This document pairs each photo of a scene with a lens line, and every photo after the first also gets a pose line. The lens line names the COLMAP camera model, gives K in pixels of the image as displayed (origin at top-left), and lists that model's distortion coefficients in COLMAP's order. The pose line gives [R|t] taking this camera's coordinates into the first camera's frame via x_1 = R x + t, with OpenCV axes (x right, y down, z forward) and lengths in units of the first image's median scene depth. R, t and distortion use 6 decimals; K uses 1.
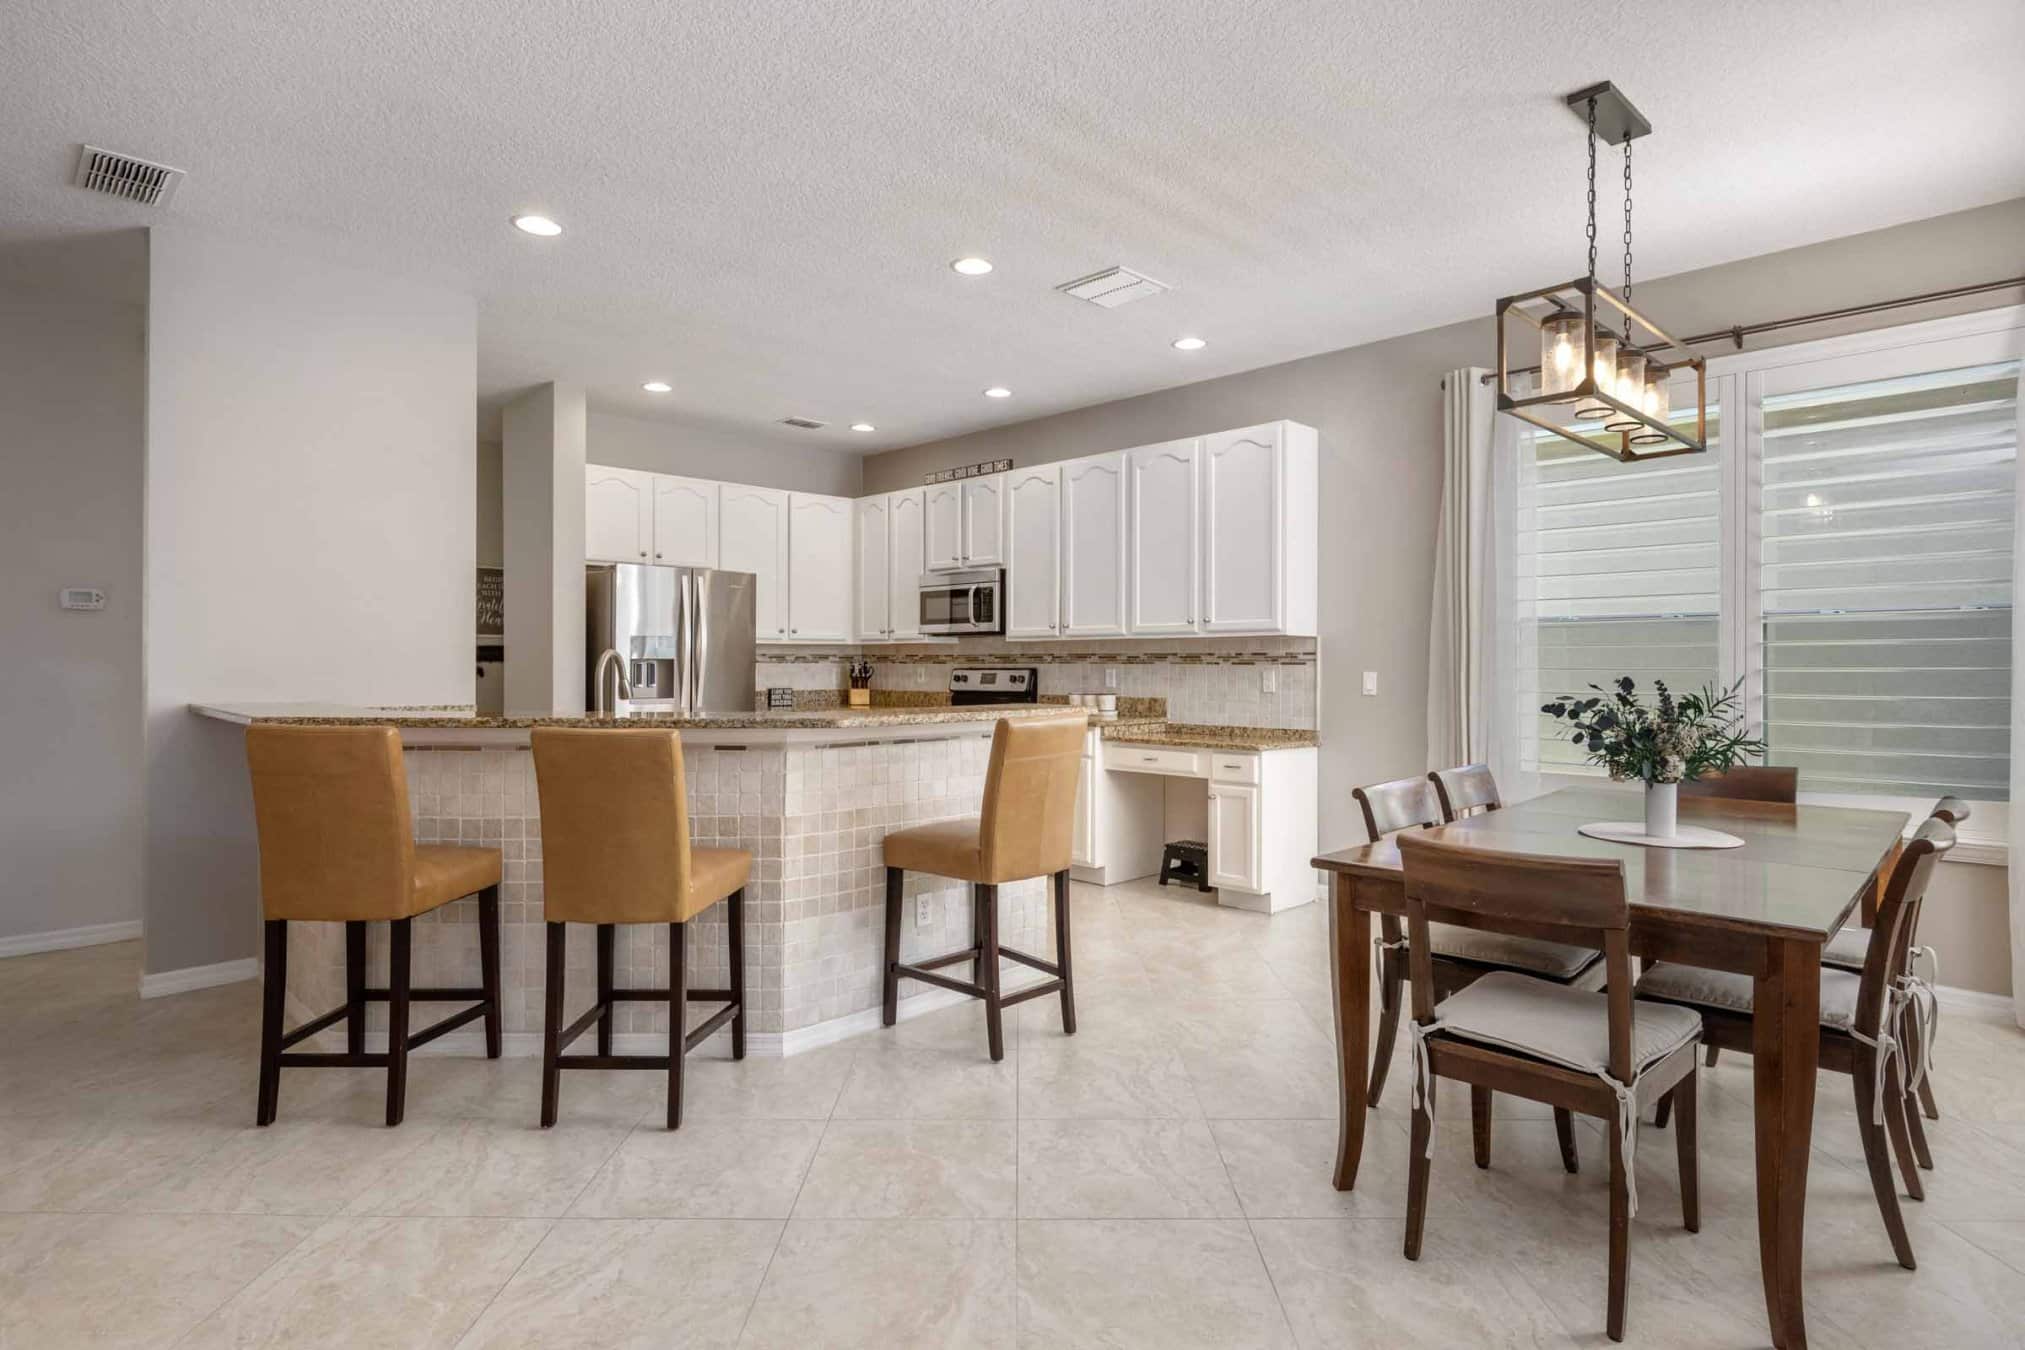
lens RADIAL K [[1044.9, 0, 1021.3], [0, 1044.9, 673.4], [0, 0, 1]] dist [-0.006472, 0.000244]
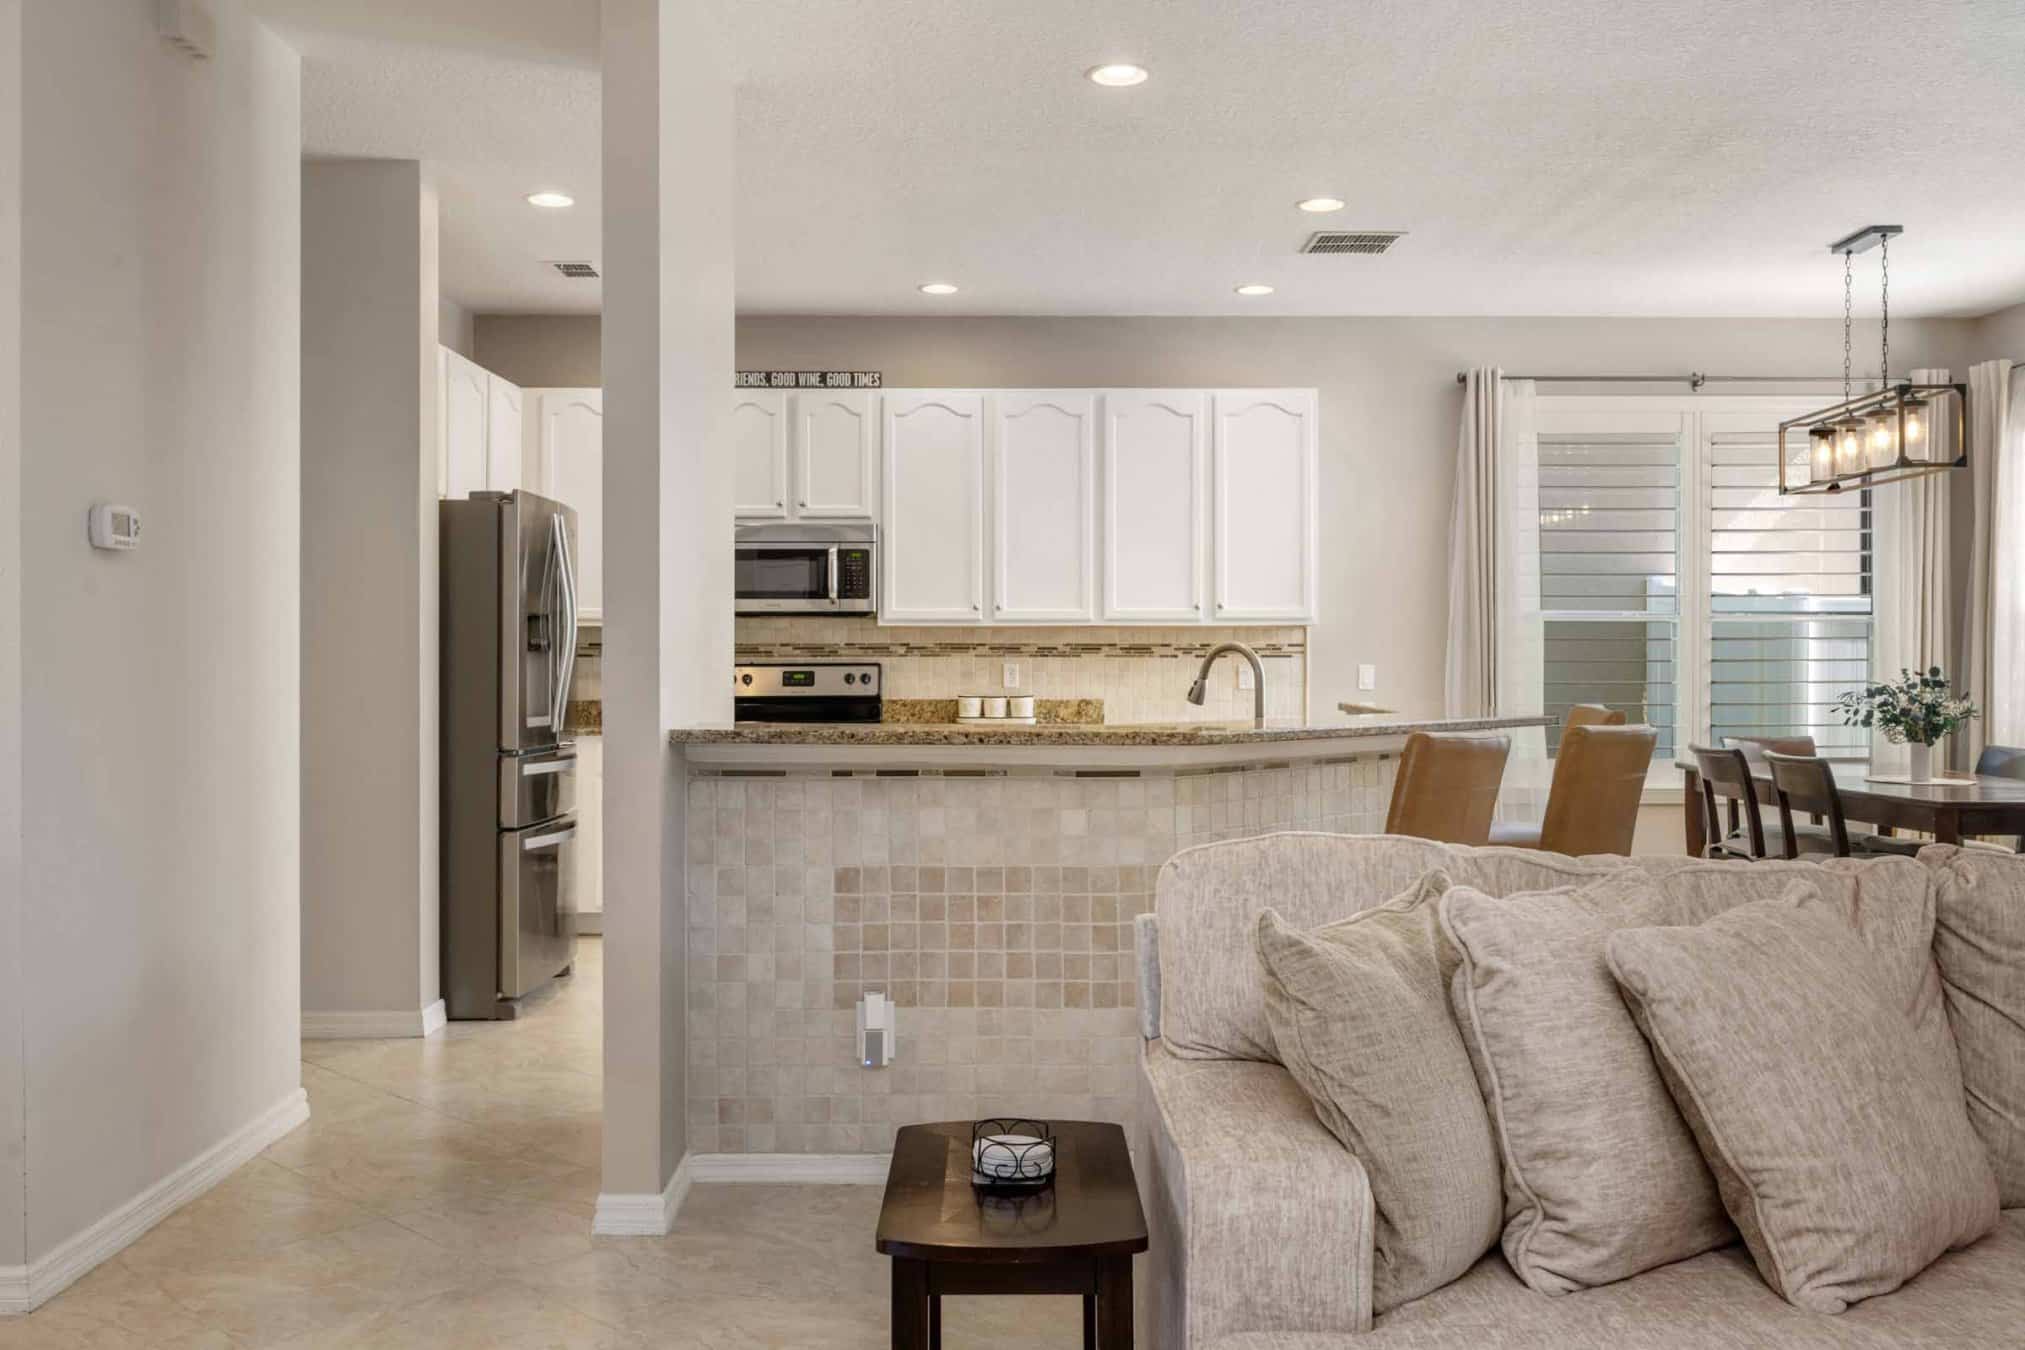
lens RADIAL K [[1761.2, 0, 996.4], [0, 1761.2, 658.1], [0, 0, 1]] dist [-0.011902, 0.010203]
pose [[0.715521, -0.000858, 0.698591, -0.795614], [0.008048, 0.999943, -0.007014, 0.000740], [-0.698545, 0.010640, 0.715487, 0.079206]]
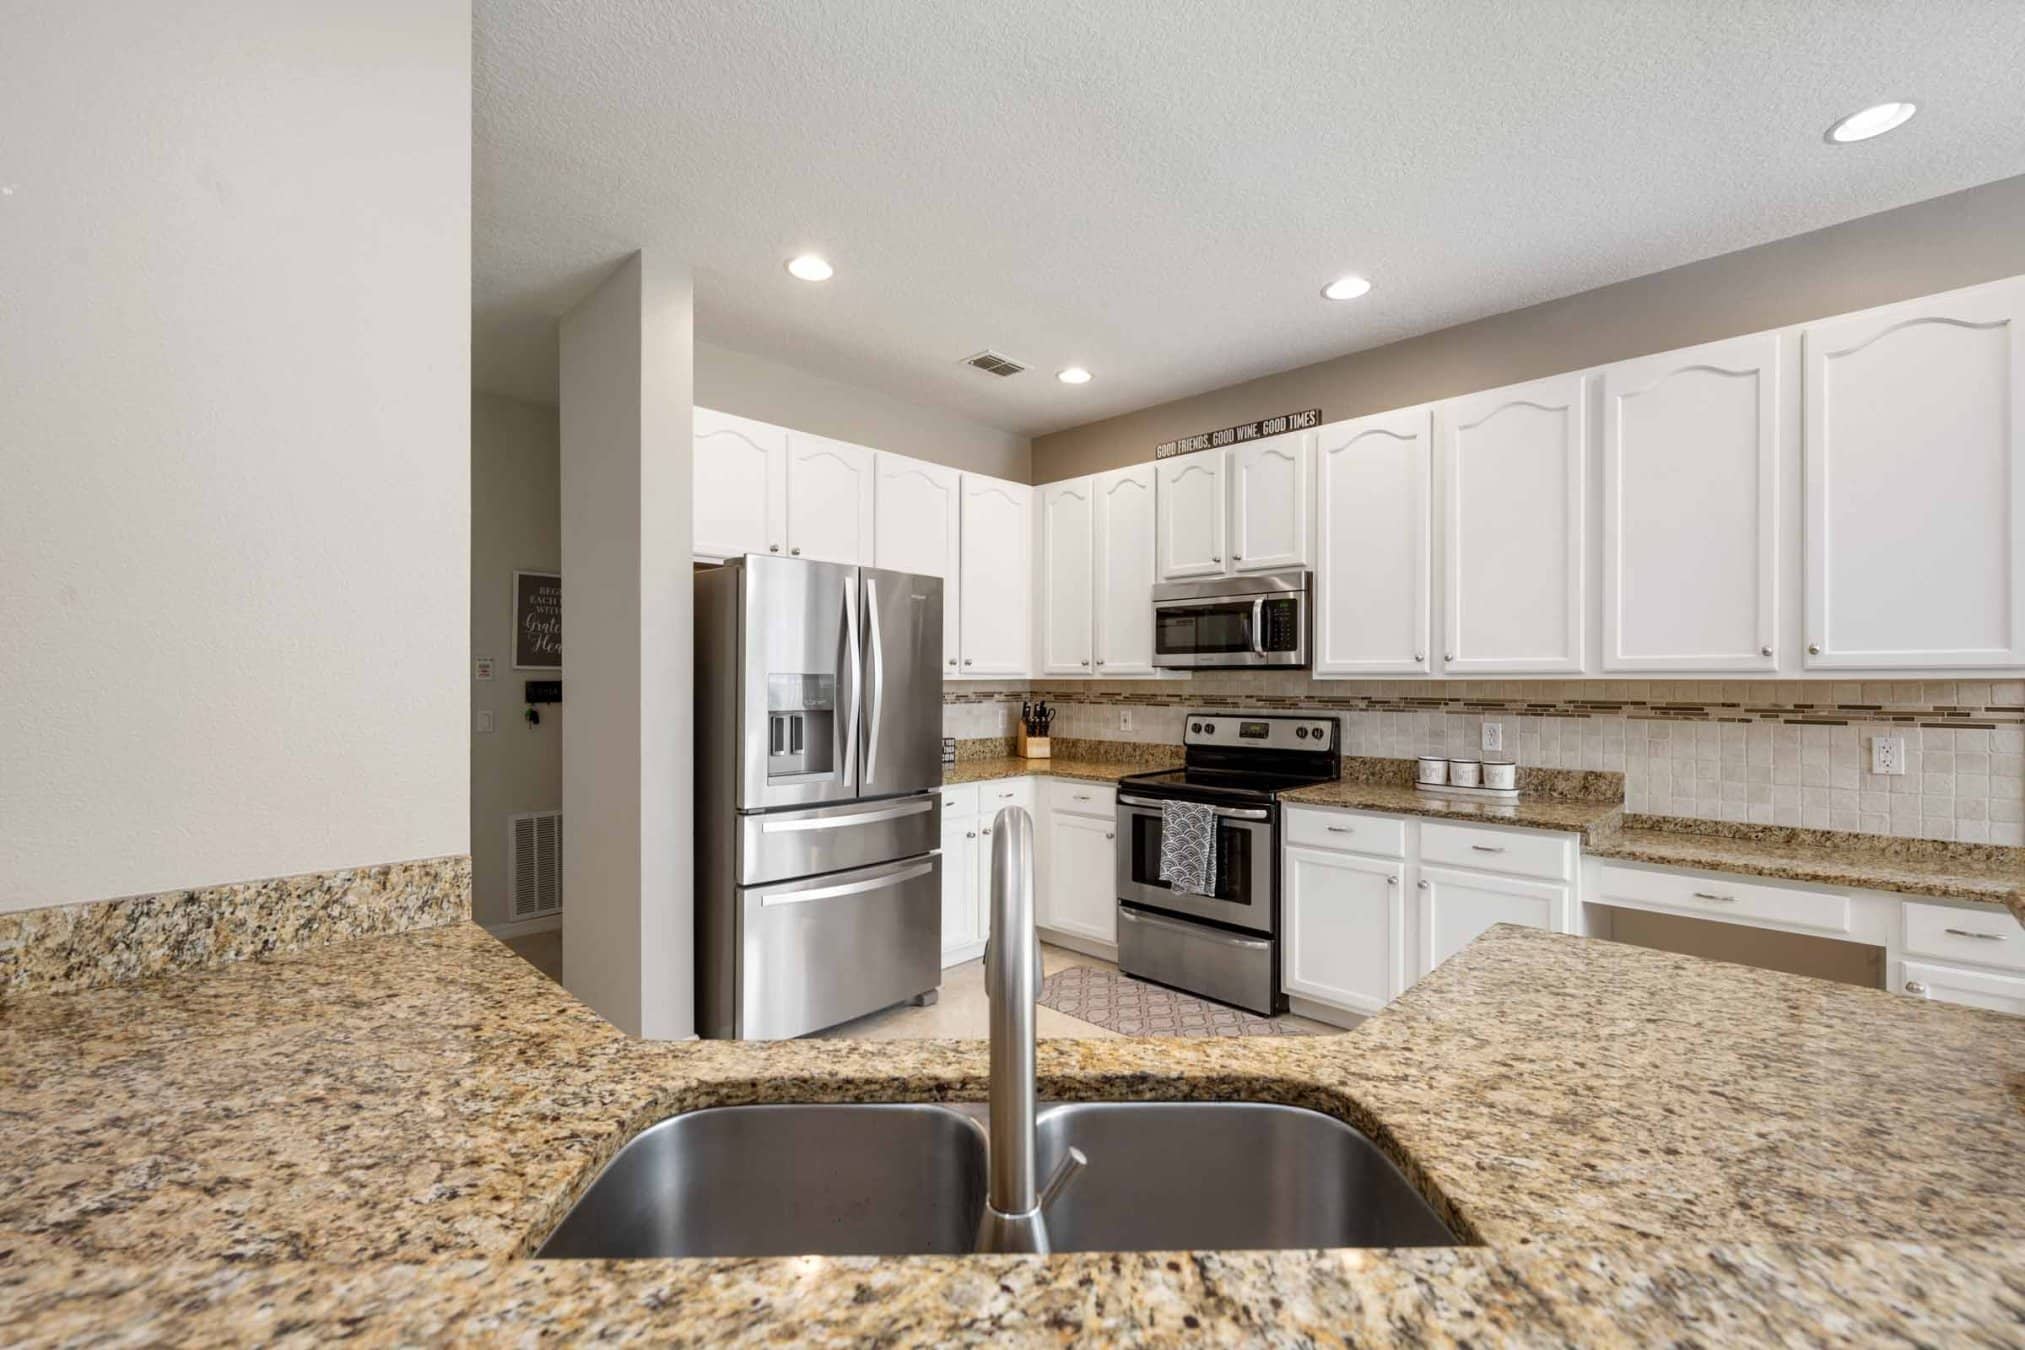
lens RADIAL K [[841.1, 0, 1013.2], [0, 841.1, 677.0], [0, 0, 1]] dist [0.001845, -0.000141]
pose [[0.999852, 0.001939, 0.017106, -0.216071], [-0.001677, 0.999881, -0.015347, -0.023412], [-0.017133, 0.015316, 0.999736, 0.458909]]
